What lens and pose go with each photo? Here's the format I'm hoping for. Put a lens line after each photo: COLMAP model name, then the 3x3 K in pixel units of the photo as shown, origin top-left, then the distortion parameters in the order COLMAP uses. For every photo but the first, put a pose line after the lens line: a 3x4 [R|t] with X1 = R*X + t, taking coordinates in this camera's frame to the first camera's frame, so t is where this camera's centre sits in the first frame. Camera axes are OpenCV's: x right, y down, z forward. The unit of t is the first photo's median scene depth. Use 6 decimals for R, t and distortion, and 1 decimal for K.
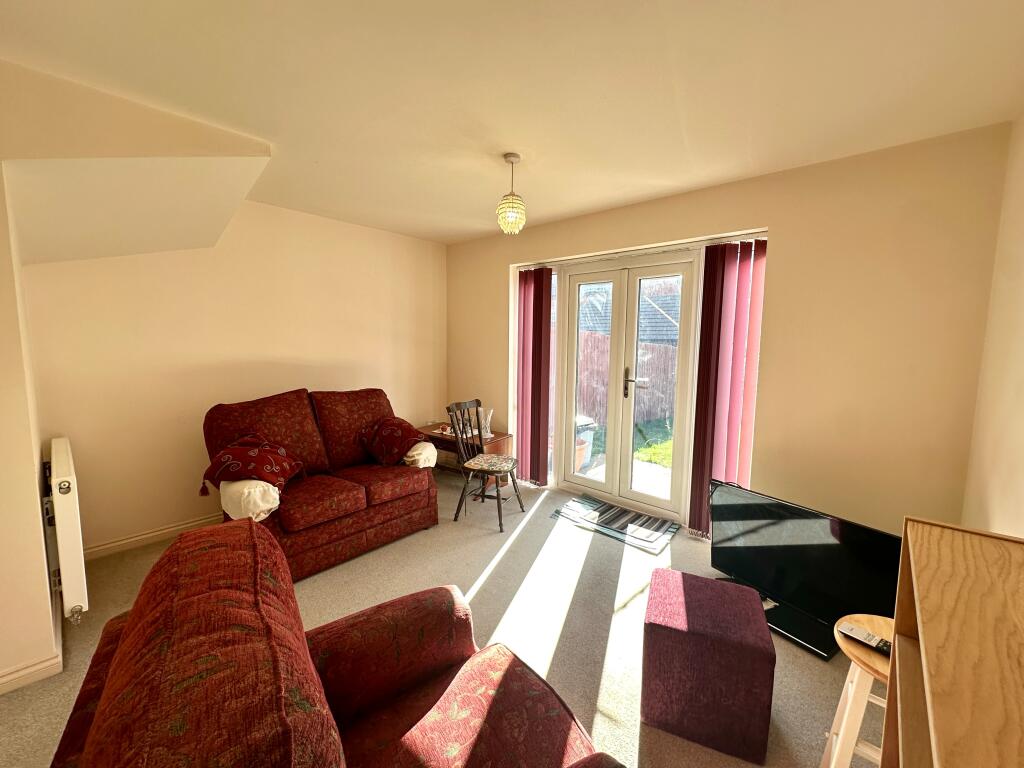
lens RADIAL K [[410.7, 0, 513.9], [0, 410.7, 380.9], [0, 0, 1]] dist [-0.000985, -0.000071]
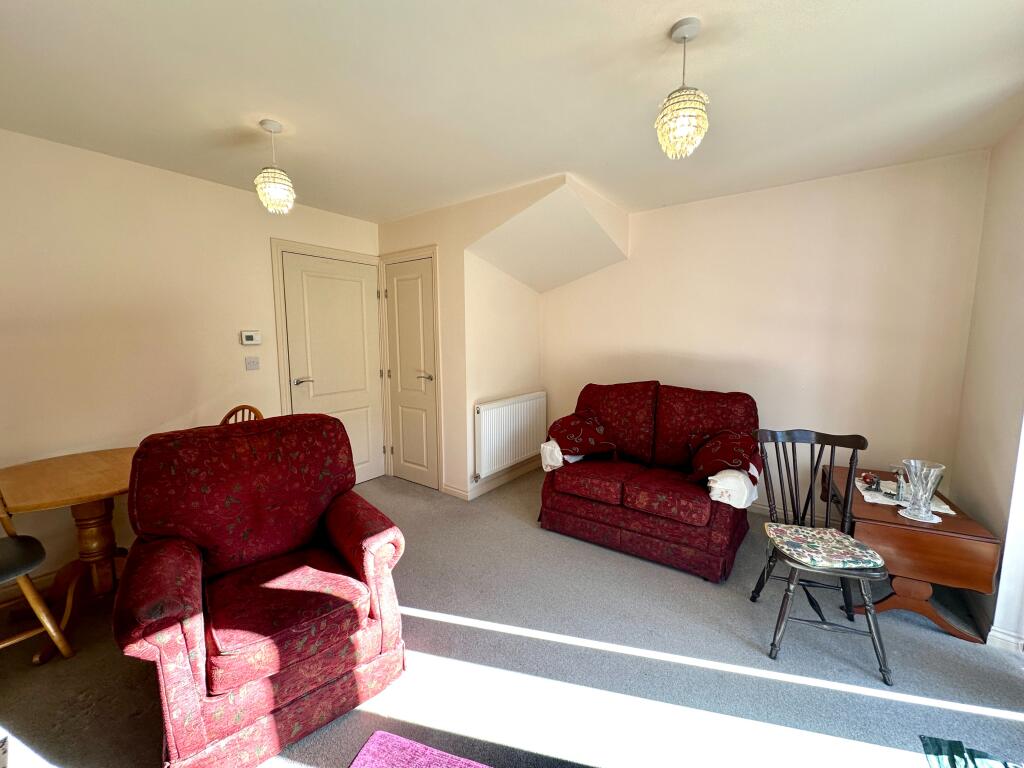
lens RADIAL K [[412.0, 0, 512.0], [0, 412.0, 384.0], [0, 0, 1]] dist [0.000041, 0.000027]
pose [[0.087374, 0.104748, -0.990653, 0.466507], [-0.093839, 0.990900, 0.096498, -0.038013], [0.991746, 0.084530, 0.096409, 0.534164]]
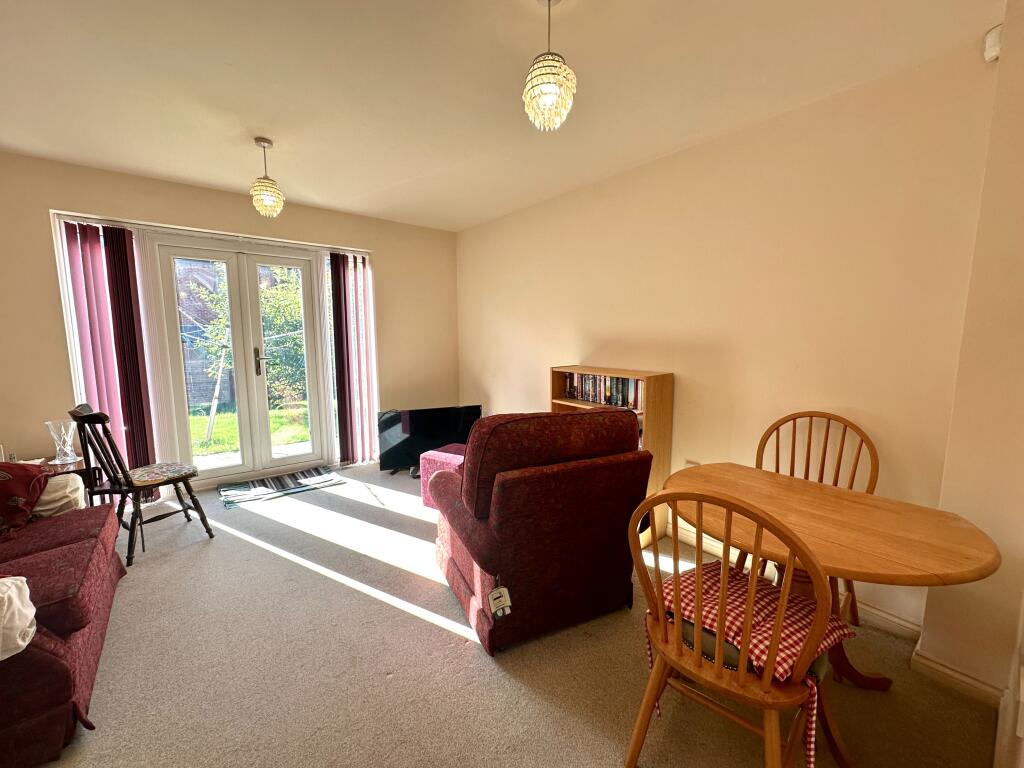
lens RADIAL K [[410.7, 0, 513.9], [0, 410.7, 380.9], [0, 0, 1]] dist [-0.000985, -0.000071]
pose [[0.164429, -0.125967, 0.978313, -0.727299], [0.098598, 0.988944, 0.110764, 0.001282], [-0.981449, 0.078247, 0.175032, 0.177534]]
